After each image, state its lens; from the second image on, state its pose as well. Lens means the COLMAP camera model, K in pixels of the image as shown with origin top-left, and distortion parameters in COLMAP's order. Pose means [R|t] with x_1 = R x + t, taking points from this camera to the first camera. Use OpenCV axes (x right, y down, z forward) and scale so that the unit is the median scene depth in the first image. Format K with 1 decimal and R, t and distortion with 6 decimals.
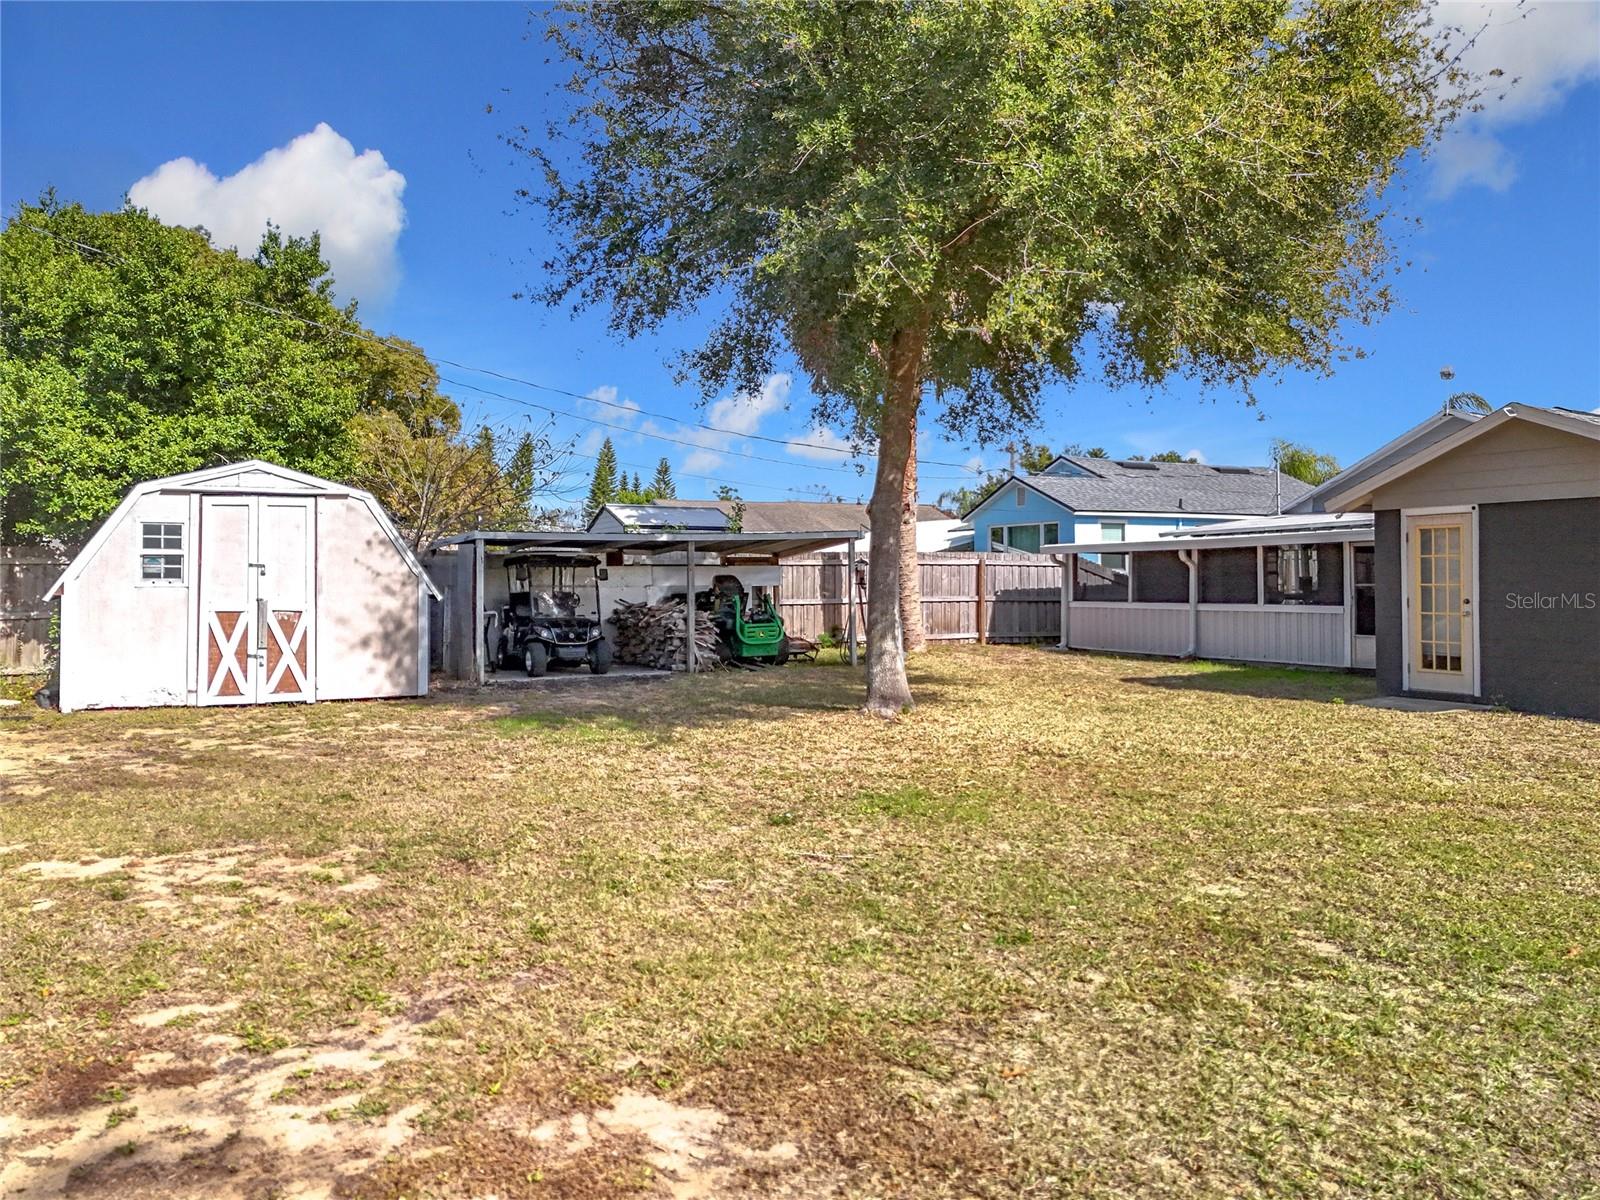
lens RADIAL K [[1183.6, 0, 800.7], [0, 1183.6, 568.3], [0, 0, 1]] dist [0.070360, -0.056232]
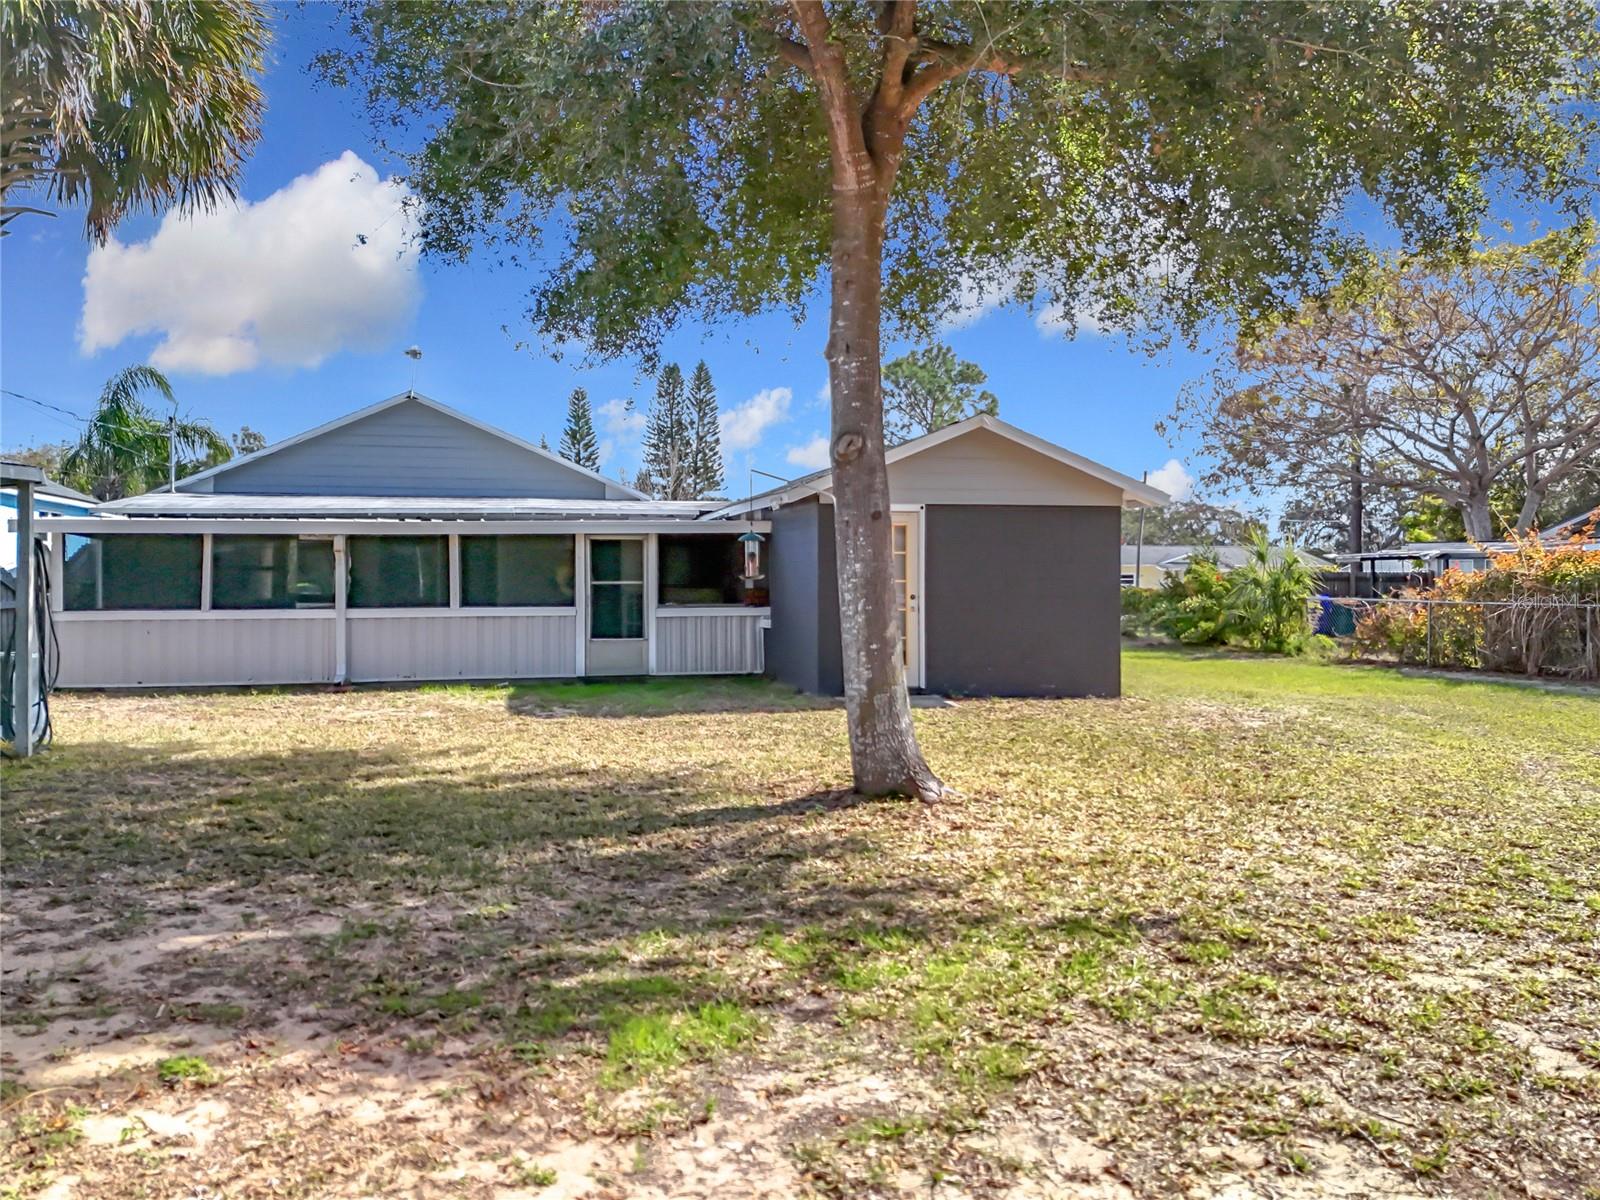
lens RADIAL K [[1233.8, 0, 757.9], [0, 1233.8, 553.2], [0, 0, 1]] dist [0.061300, -0.042588]
pose [[0.283862, 0.025245, 0.958533, -0.505858], [-0.011155, 0.999673, -0.023025, 0.015923], [-0.958800, -0.004156, 0.284051, 0.832668]]
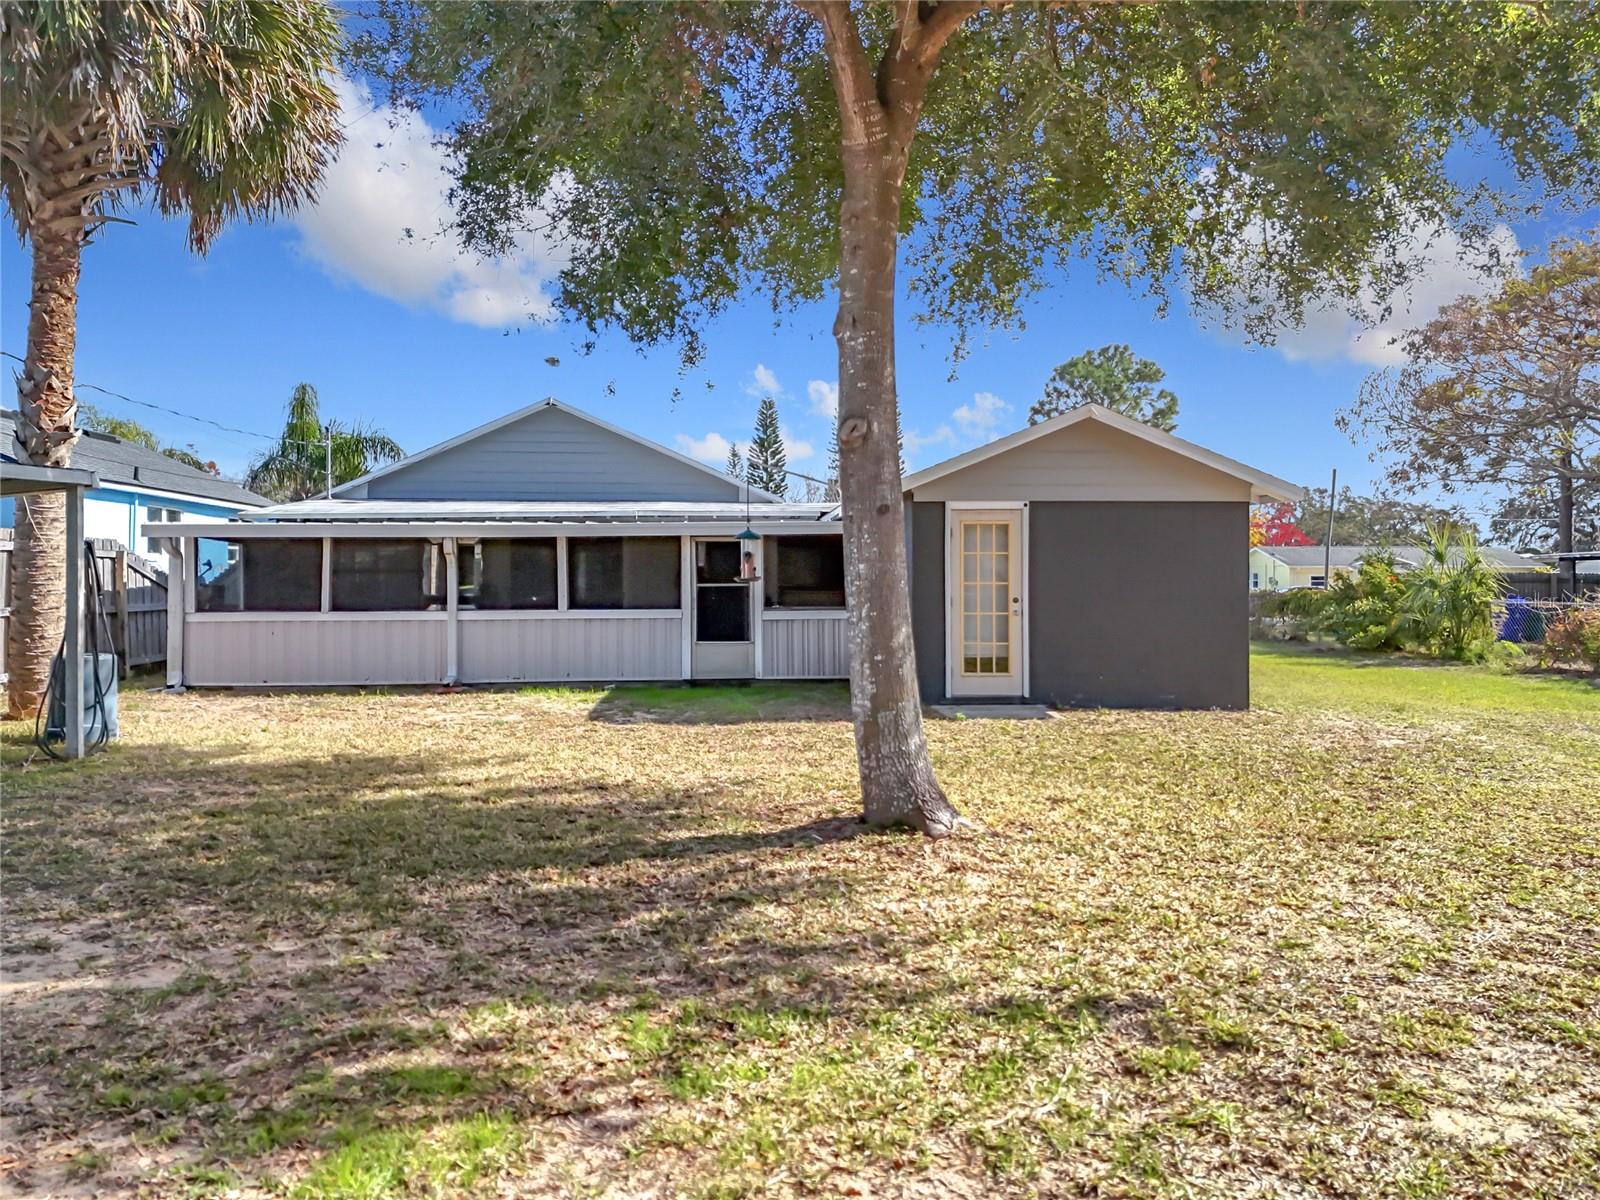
lens RADIAL K [[1183.6, 0, 800.7], [0, 1183.6, 568.3], [0, 0, 1]] dist [0.070360, -0.056232]
pose [[0.404521, 0.014703, 0.914411, -0.400076], [-0.010870, 0.999877, -0.011268, 0.014360], [-0.914464, -0.005382, 0.404631, 0.775671]]
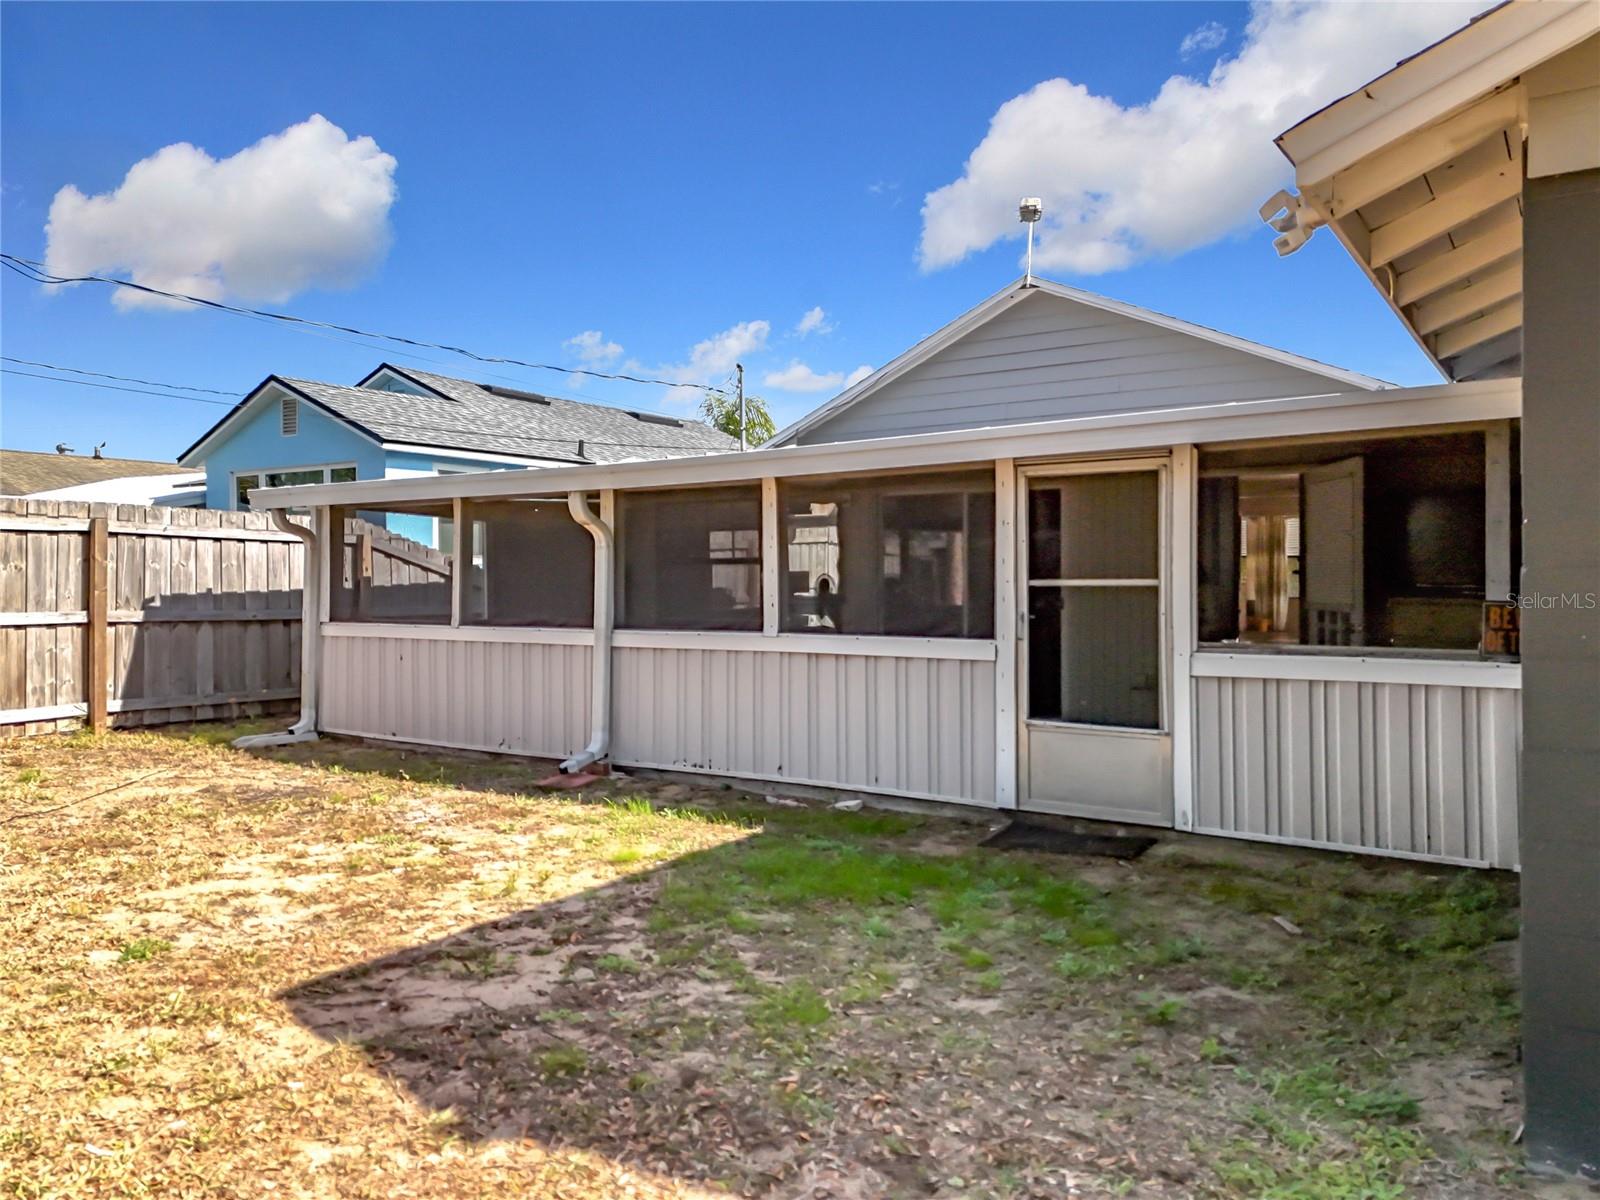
lens RADIAL K [[1168.7, 0, 803.2], [0, 1168.7, 580.5], [0, 0, 1]] dist [0.091419, -0.047785]
pose [[0.882715, 0.003046, 0.469899, 0.315206], [-0.007176, 0.999950, 0.006999, 0.015368], [-0.469854, -0.009550, 0.882692, 0.961412]]
